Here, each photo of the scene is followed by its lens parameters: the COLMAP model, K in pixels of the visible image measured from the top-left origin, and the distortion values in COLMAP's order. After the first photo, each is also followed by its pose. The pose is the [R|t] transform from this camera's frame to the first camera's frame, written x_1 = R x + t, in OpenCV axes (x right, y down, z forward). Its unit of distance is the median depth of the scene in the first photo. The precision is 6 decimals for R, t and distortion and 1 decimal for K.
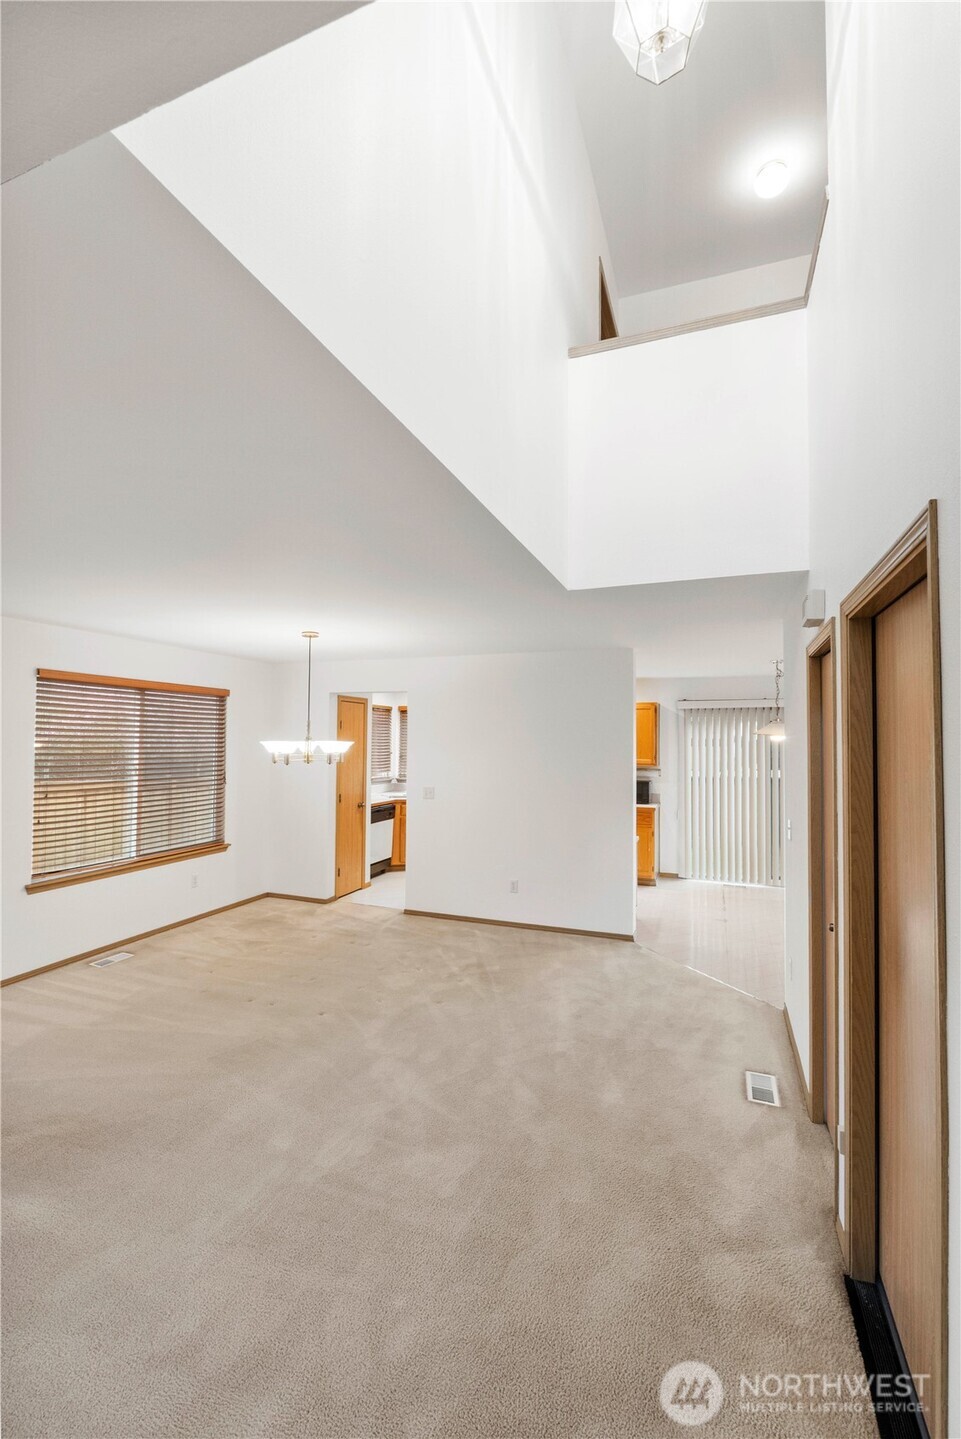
lens RADIAL K [[628.2, 0, 480.5], [0, 628.2, 719.5], [0, 0, 1]] dist [-0.000381, -0.000082]
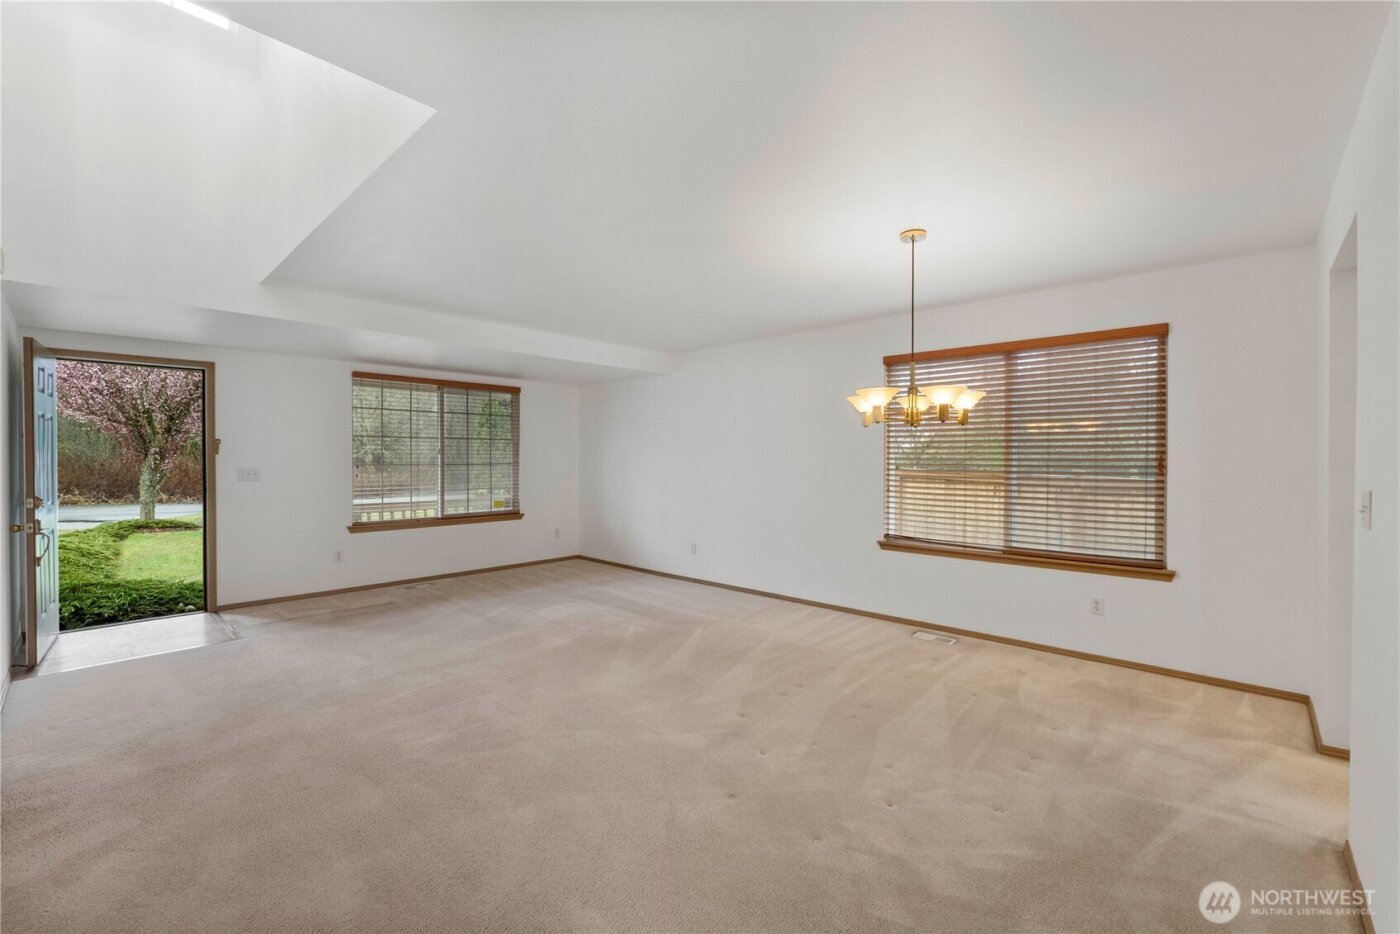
lens RADIAL K [[588.9, 0, 697.9], [0, 588.9, 465.4], [0, 0, 1]] dist [-0.007277, 0.000243]
pose [[-0.377028, 0.000037, -0.926202, 0.327738], [0.022816, 0.999697, -0.009248, 0.093115], [0.925921, -0.024619, -0.376915, 0.828446]]
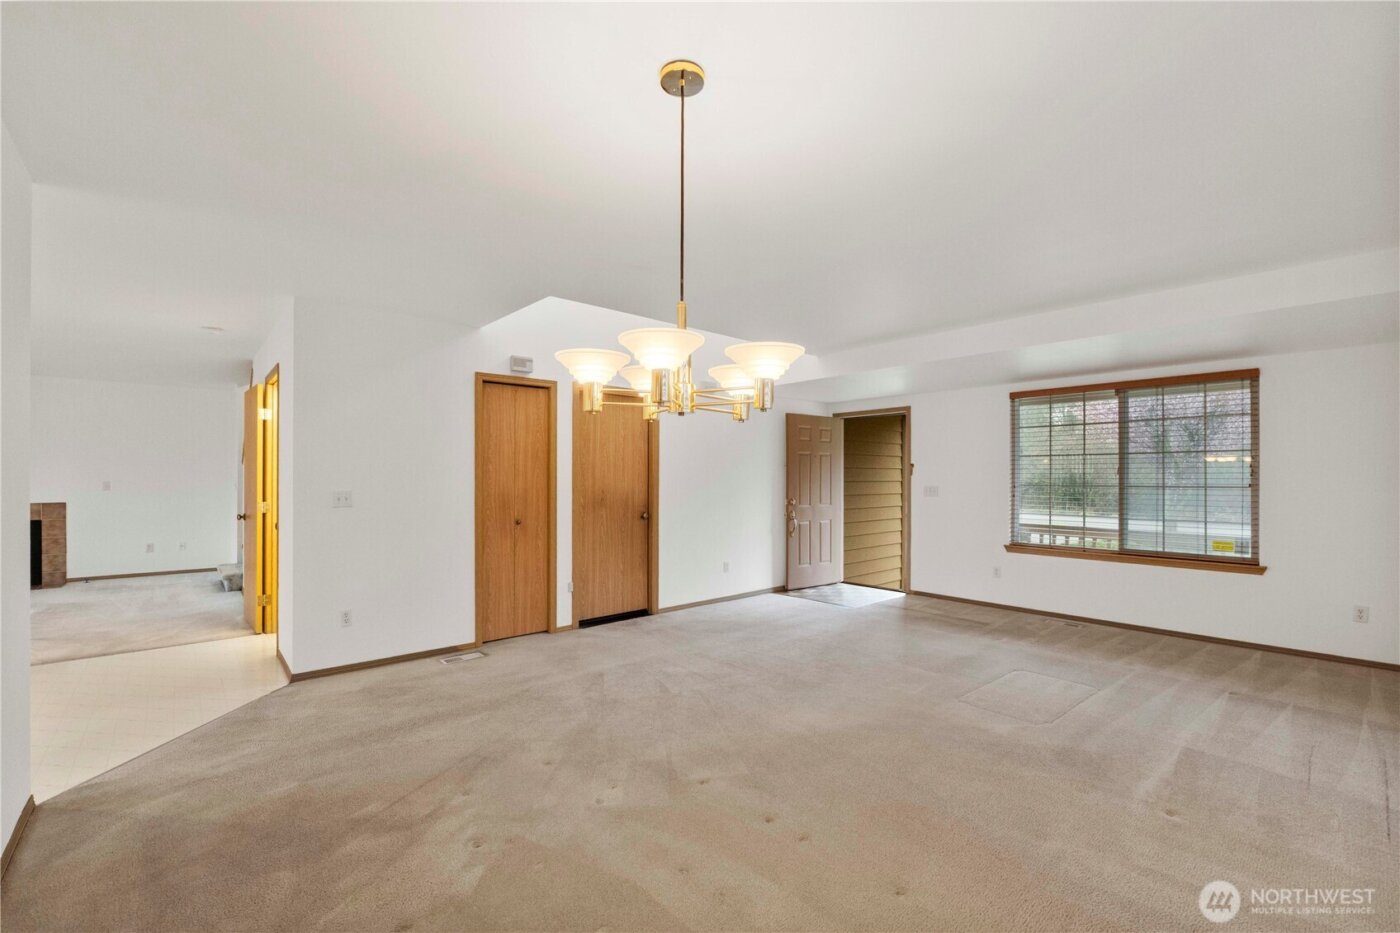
lens RADIAL K [[591.7, 0, 700.0], [0, 591.7, 475.9], [0, 0, 1]] dist [-0.010191, -0.000329]
pose [[-0.886548, -0.012078, 0.462478, -0.366921], [-0.026643, 0.999333, -0.024974, 0.094490], [-0.461868, -0.034462, -0.886279, 1.056546]]
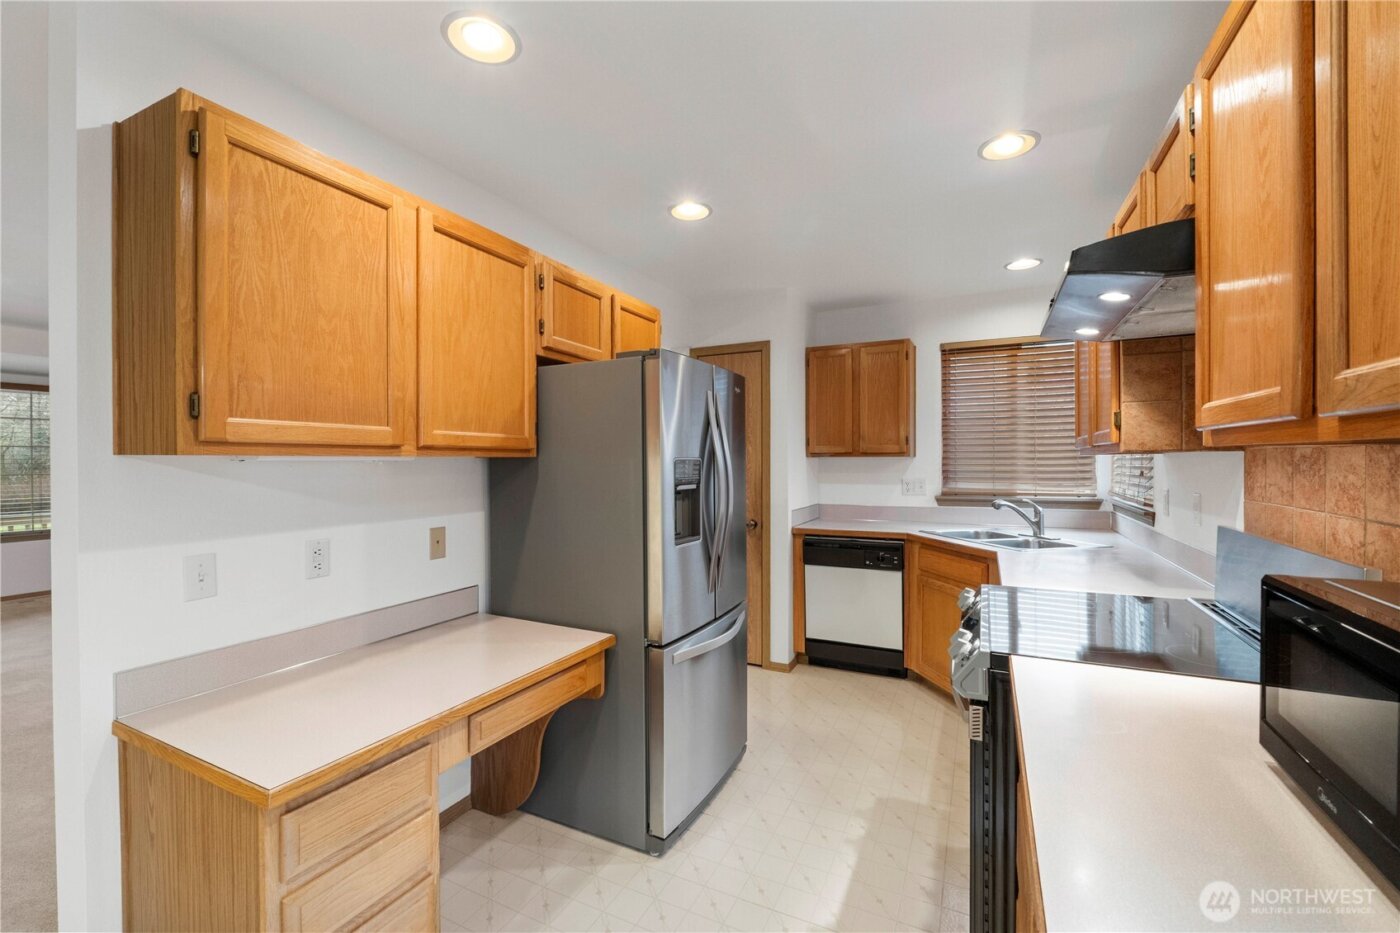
lens RADIAL K [[580.4, 0, 700.0], [0, 580.4, 466.5], [0, 0, 1]] dist [-0.006017, -0.000203]
pose [[-0.090593, 0.001210, -0.995887, 0.432603], [0.035149, 0.999380, -0.001983, 0.098208], [0.995268, -0.035184, -0.090579, 1.206175]]
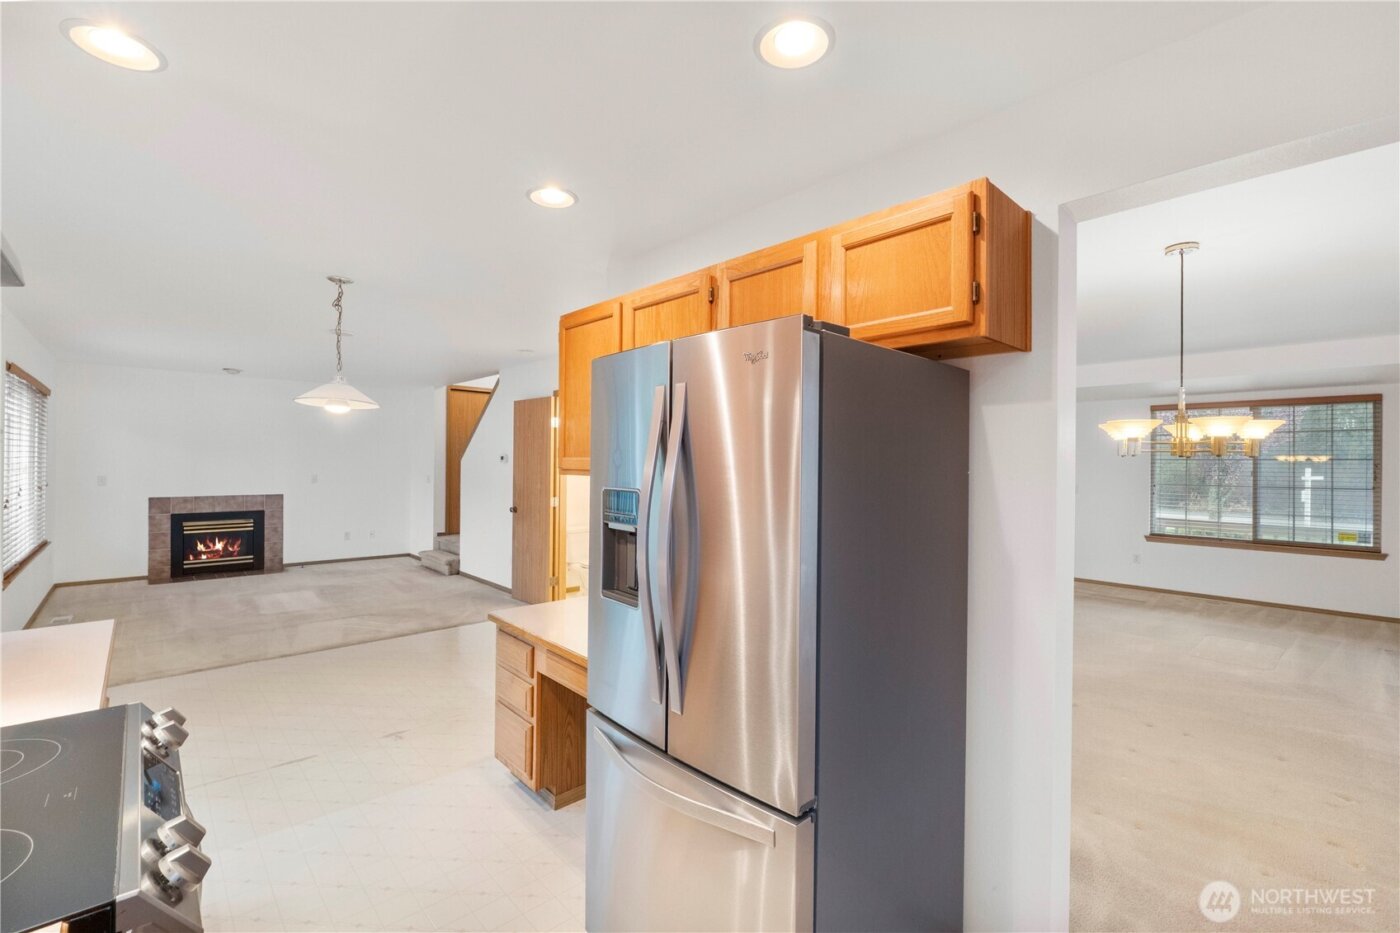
lens RADIAL K [[609.1, 0, 699.3], [0, 609.1, 462.6], [0, 0, 1]] dist [-0.009662, 0.000065]
pose [[-0.898392, -0.018498, 0.438805, -0.089925], [-0.032136, 0.999203, -0.023673, 0.085189], [-0.438017, -0.035369, -0.898270, 1.407151]]
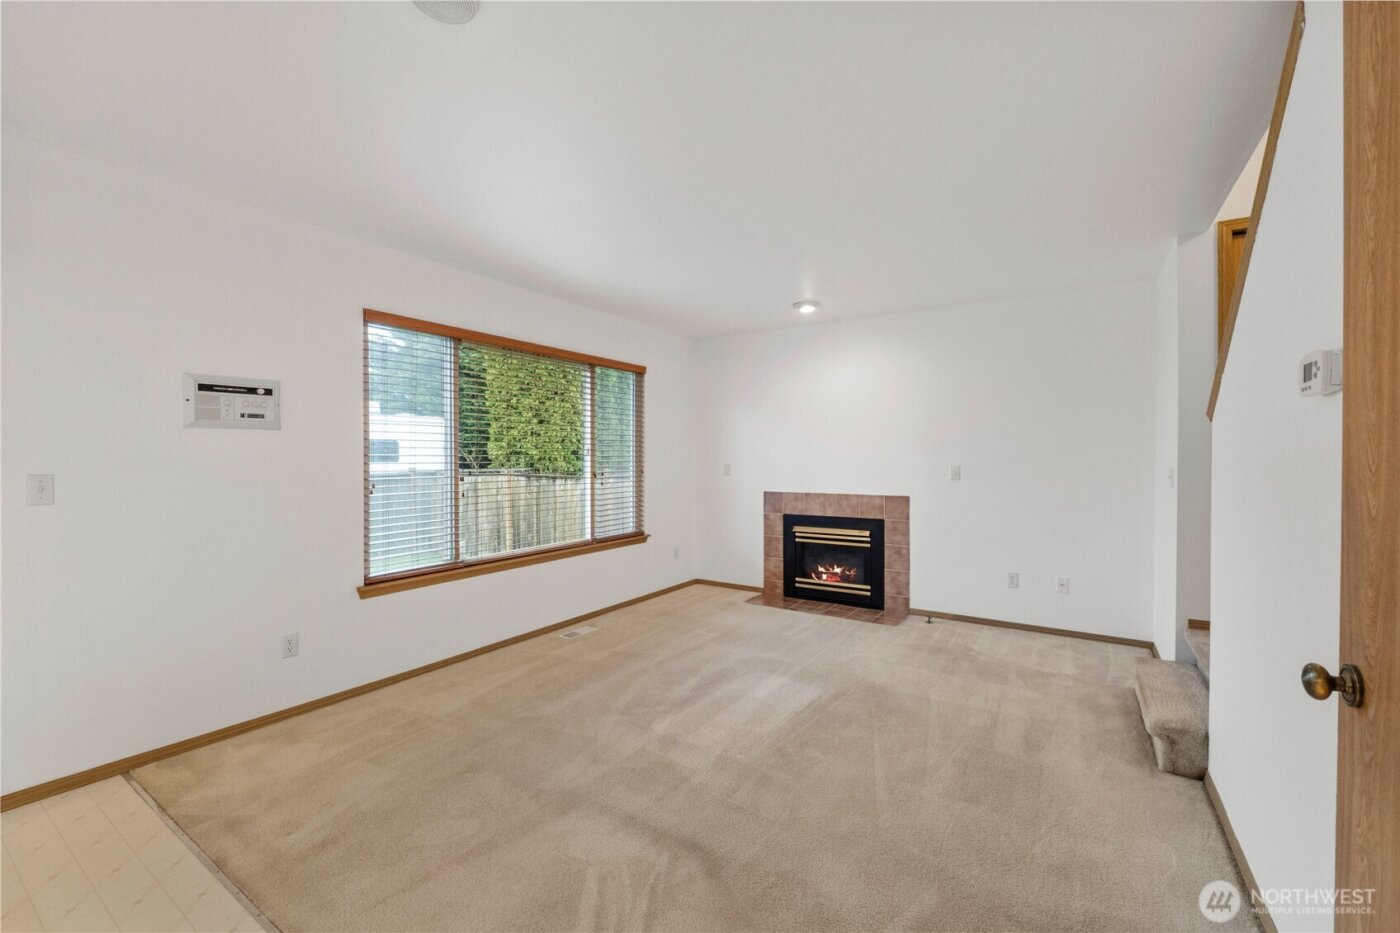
lens RADIAL K [[580.4, 0, 700.0], [0, 580.4, 466.5], [0, 0, 1]] dist [-0.006017, -0.000203]
pose [[0.210241, -0.023405, 0.977369, 0.496313], [-0.029218, 0.999116, 0.030211, 0.096849], [-0.977213, -0.034908, 0.209371, 0.708959]]
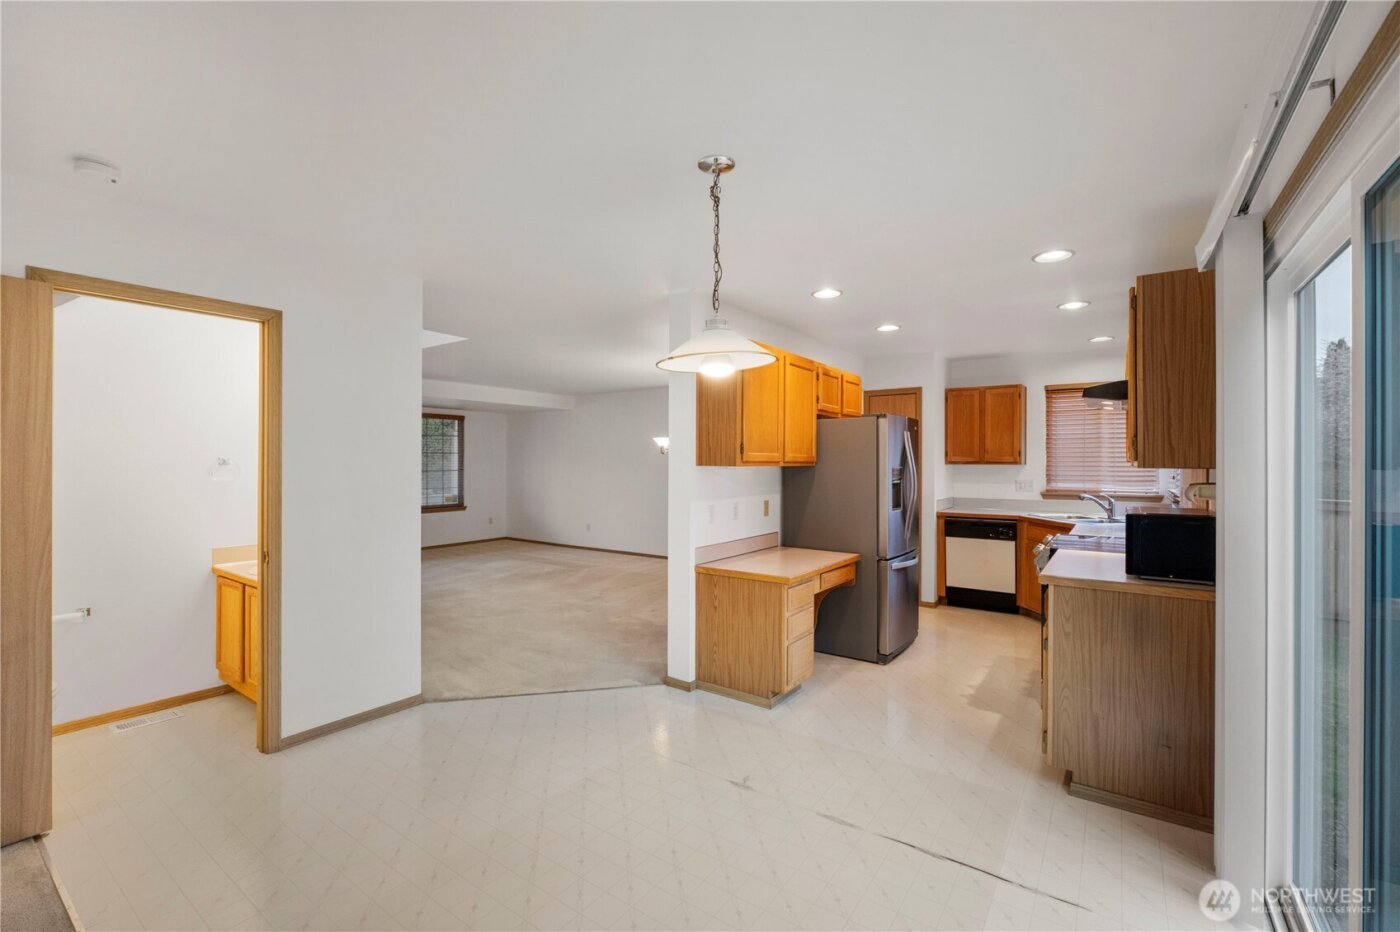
lens RADIAL K [[599.4, 0, 701.6], [0, 599.4, 460.6], [0, 0, 1]] dist [-0.001941, -0.000032]
pose [[-0.243295, -0.010845, -0.969892, 0.846225], [0.026226, 0.999498, -0.017755, 0.090952], [0.969598, -0.029756, -0.242888, 1.111857]]
